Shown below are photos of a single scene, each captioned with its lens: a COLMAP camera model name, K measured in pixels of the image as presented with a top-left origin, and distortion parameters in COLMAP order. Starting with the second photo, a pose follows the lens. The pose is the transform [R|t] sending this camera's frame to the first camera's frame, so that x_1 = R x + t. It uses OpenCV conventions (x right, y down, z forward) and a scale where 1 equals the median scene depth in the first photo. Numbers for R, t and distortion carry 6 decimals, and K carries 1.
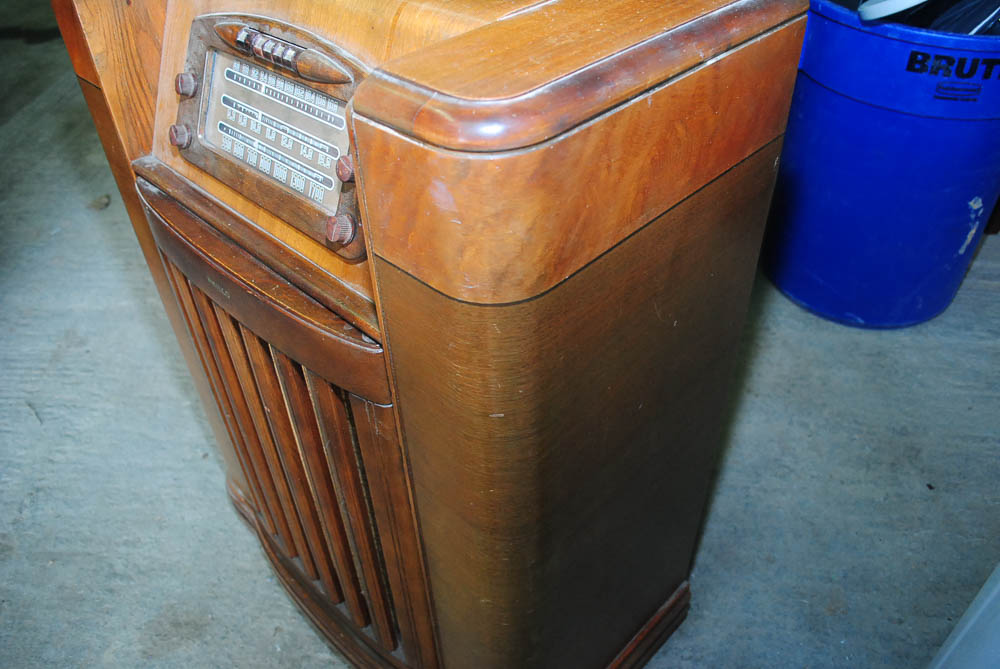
lens RADIAL K [[773.0, 0, 502.4], [0, 773.0, 331.7], [0, 0, 1]] dist [-0.064513, -0.006691]
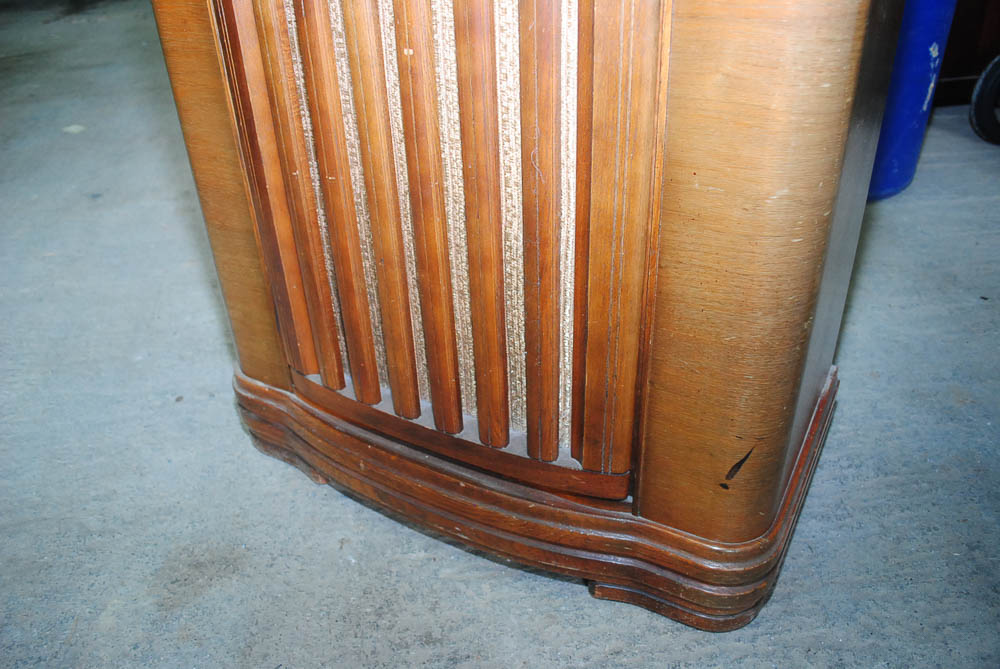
lens RADIAL K [[776.1, 0, 502.3], [0, 776.1, 334.5], [0, 0, 1]] dist [-0.081987, 0.011761]
pose [[0.969025, -0.134454, 0.207152, -0.268815], [0.166949, 0.974750, -0.148293, 0.326147], [-0.181983, 0.178284, 0.967004, 0.208171]]
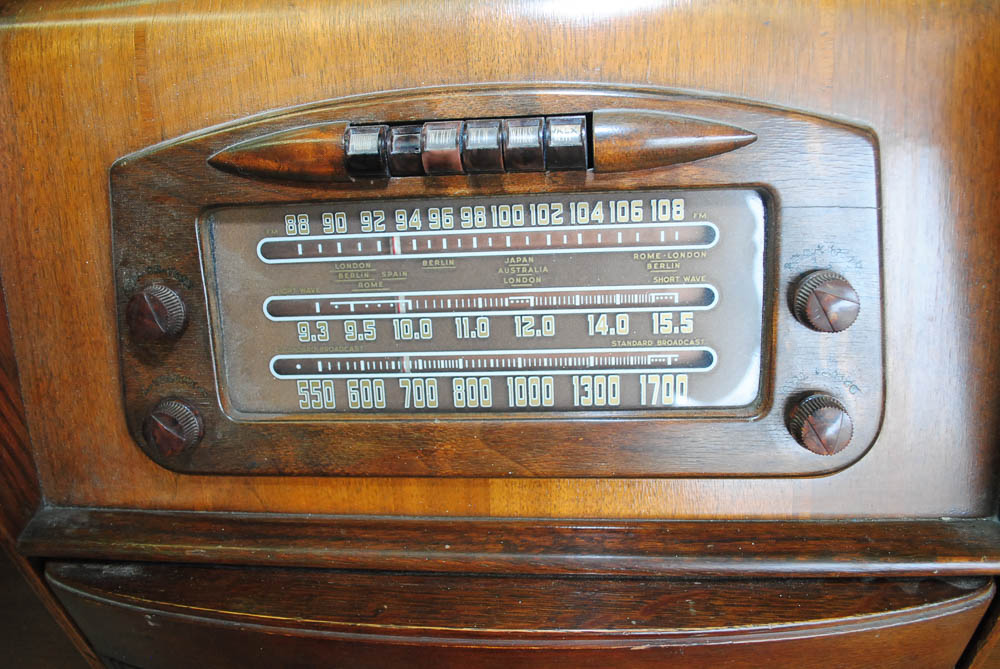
lens RADIAL K [[776.1, 0, 508.5], [0, 776.1, 332.7], [0, 0, 1]] dist [-0.081987, 0.011761]
pose [[0.764275, -0.419115, 0.490129, -0.298509], [0.448762, 0.891461, 0.062529, -0.158588], [-0.463138, 0.172162, 0.869404, 0.336517]]
